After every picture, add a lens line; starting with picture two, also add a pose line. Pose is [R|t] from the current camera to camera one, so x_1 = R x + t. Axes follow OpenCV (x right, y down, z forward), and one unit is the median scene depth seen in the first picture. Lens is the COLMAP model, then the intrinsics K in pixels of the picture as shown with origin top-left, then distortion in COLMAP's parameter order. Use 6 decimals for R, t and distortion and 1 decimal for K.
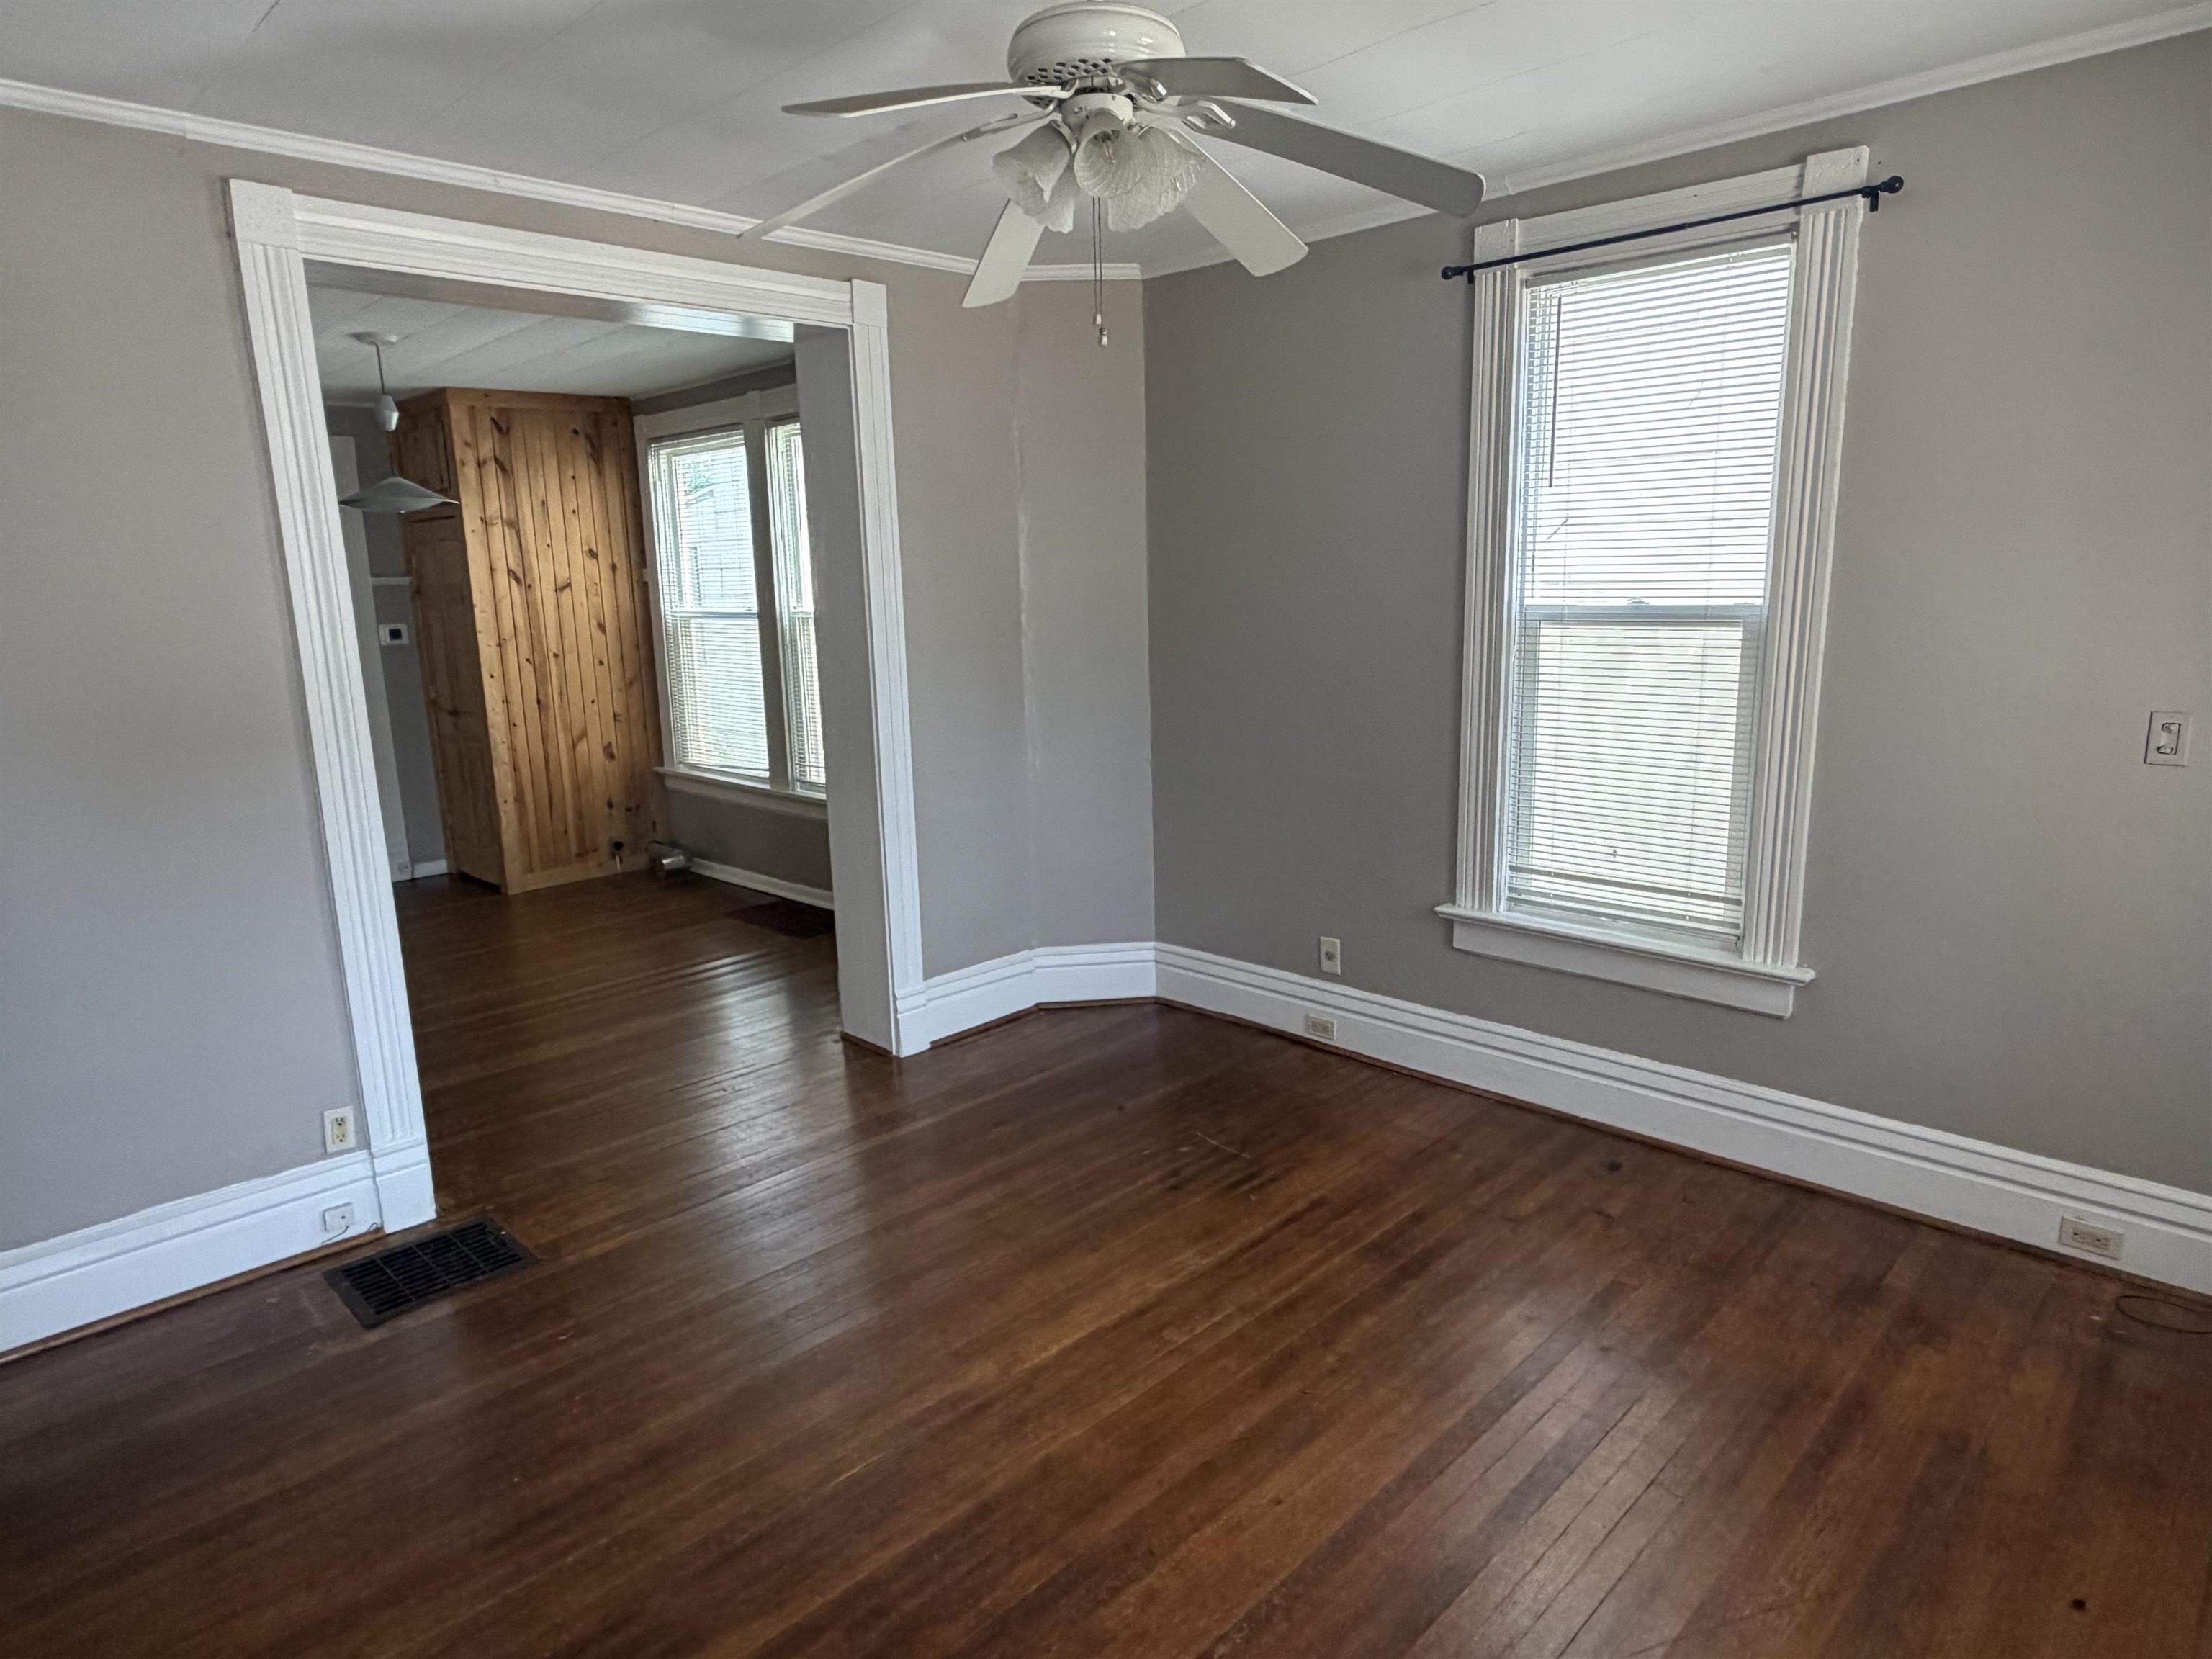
lens RADIAL K [[1299.0, 0, 1099.1], [0, 1299.0, 838.8], [0, 0, 1]] dist [-0.003115, -0.001182]
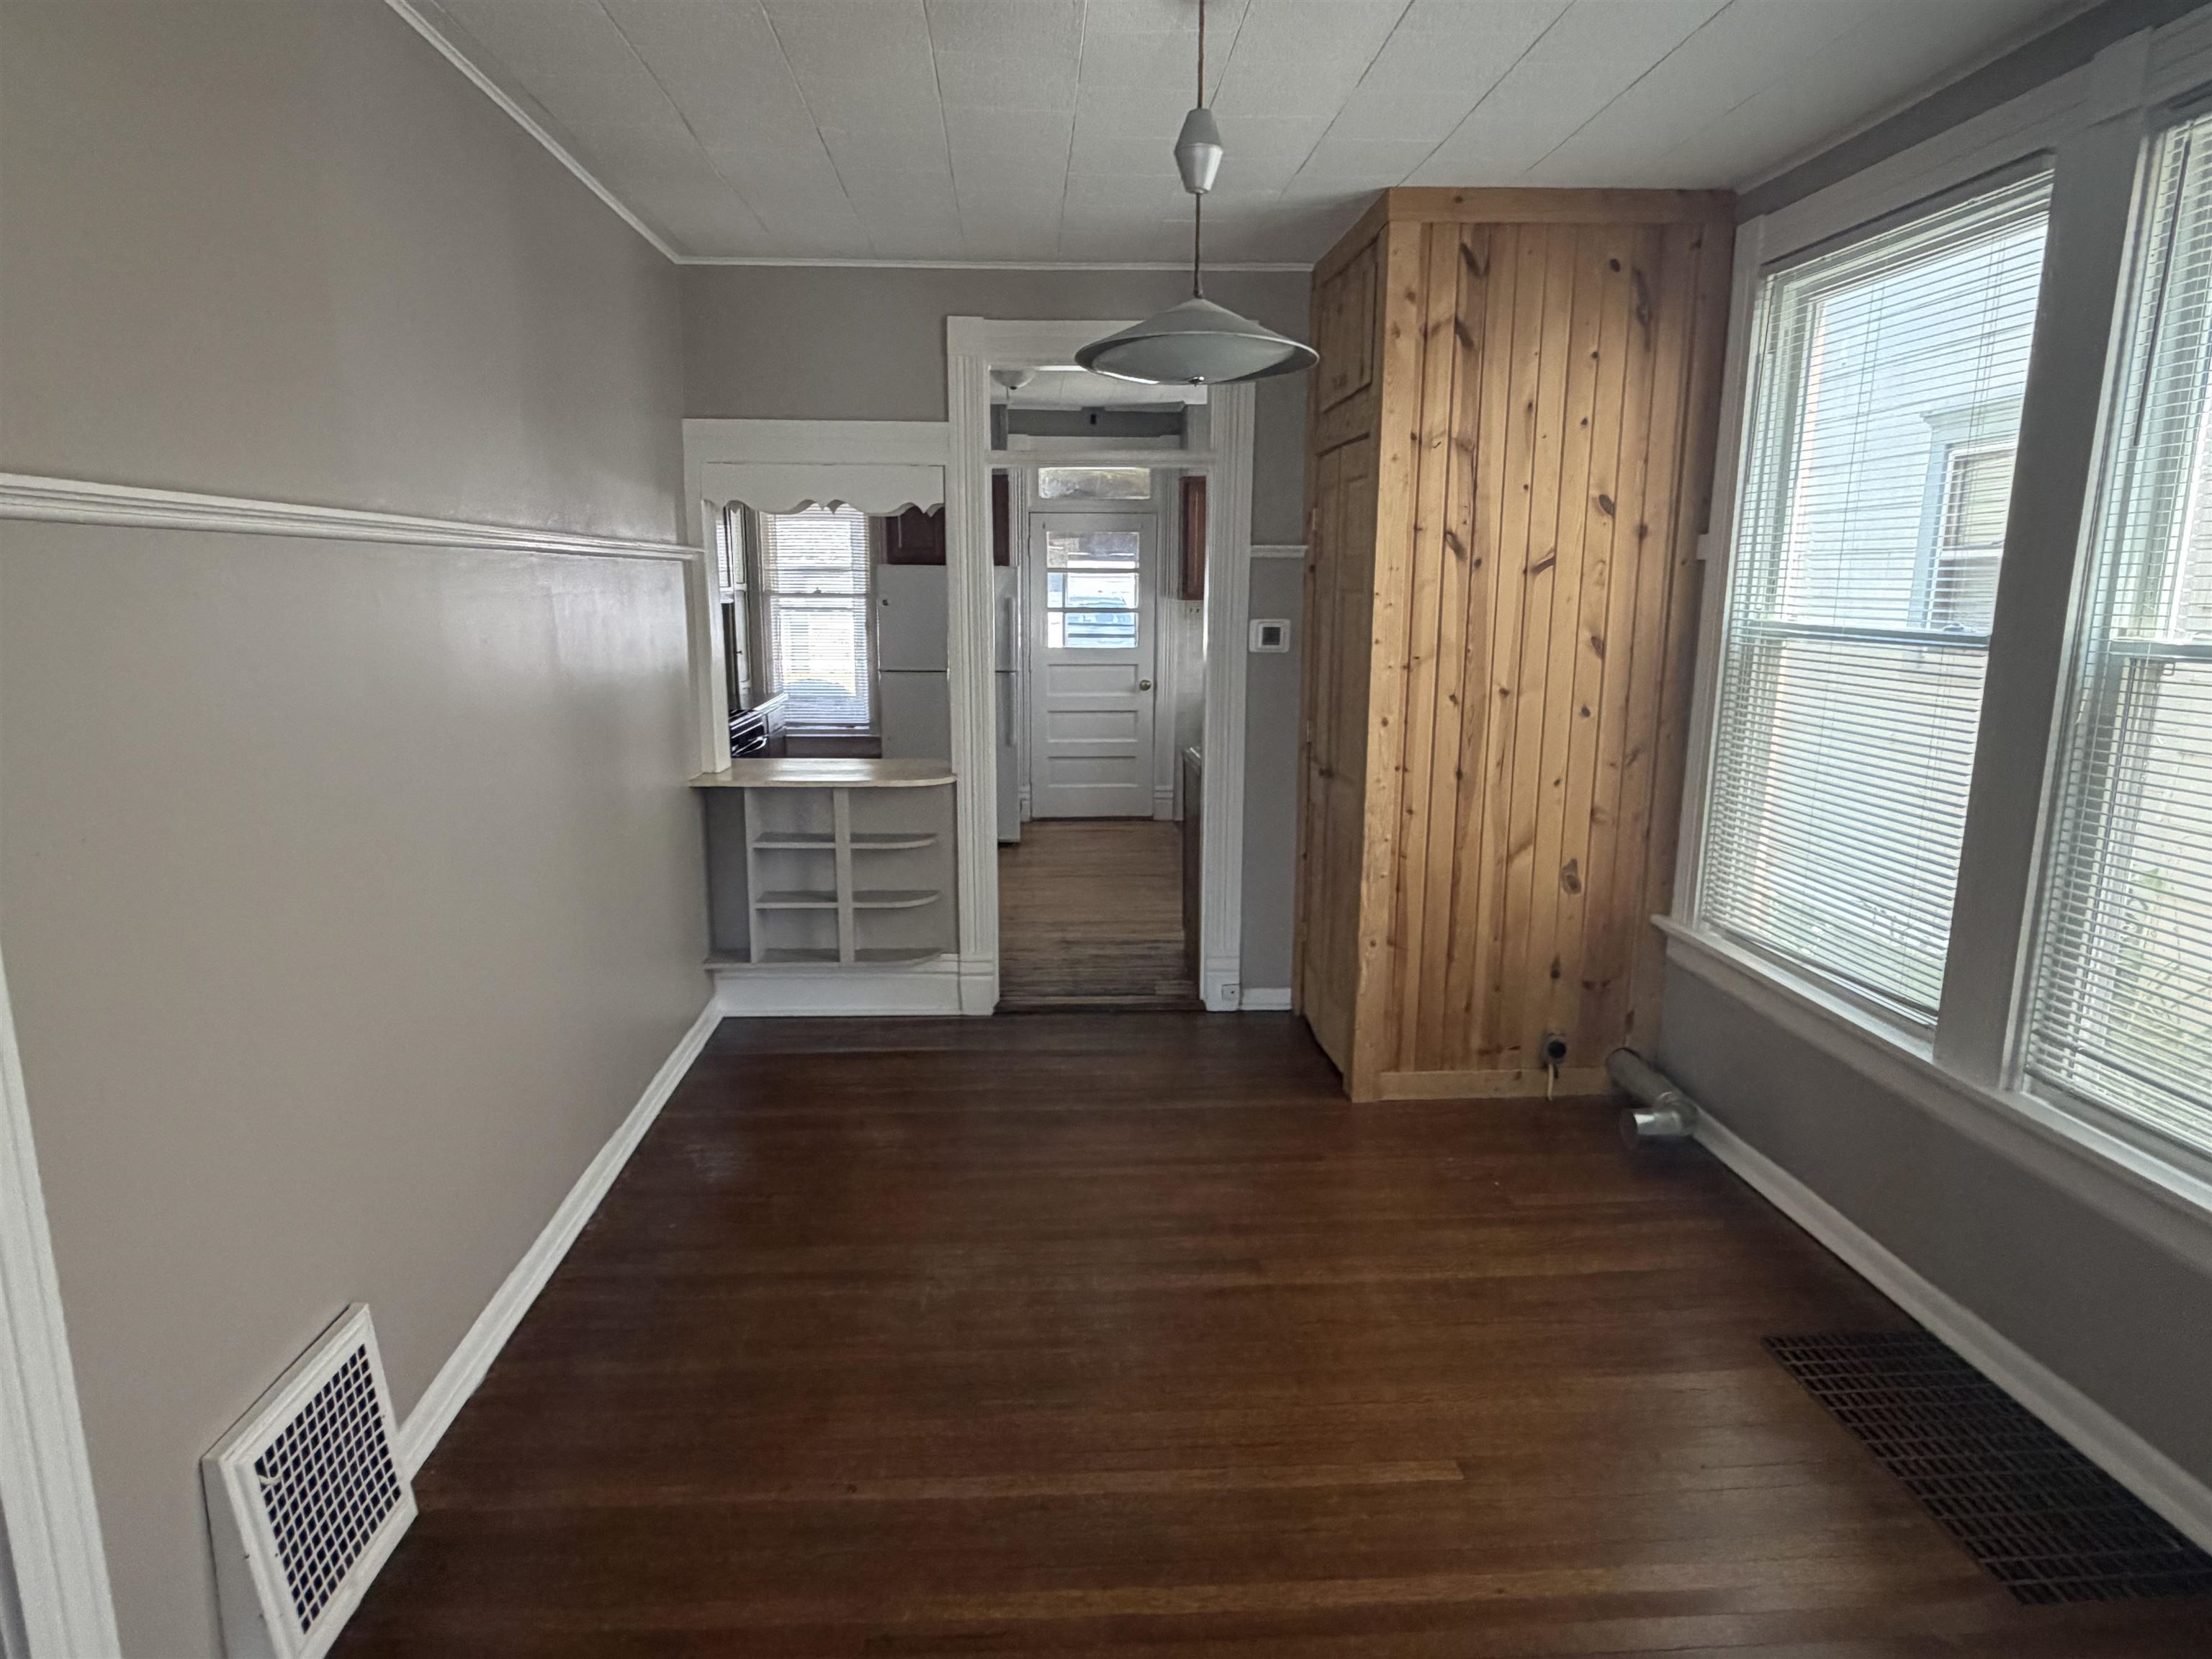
lens RADIAL K [[1299.0, 0, 1096.4], [0, 1299.0, 829.0], [0, 0, 1]] dist [-0.003115, -0.001182]
pose [[0.745530, 0.154484, -0.648320, -0.186637], [-0.157643, 0.986036, 0.053675, -0.087759], [0.647559, 0.062186, 0.759473, 0.484994]]
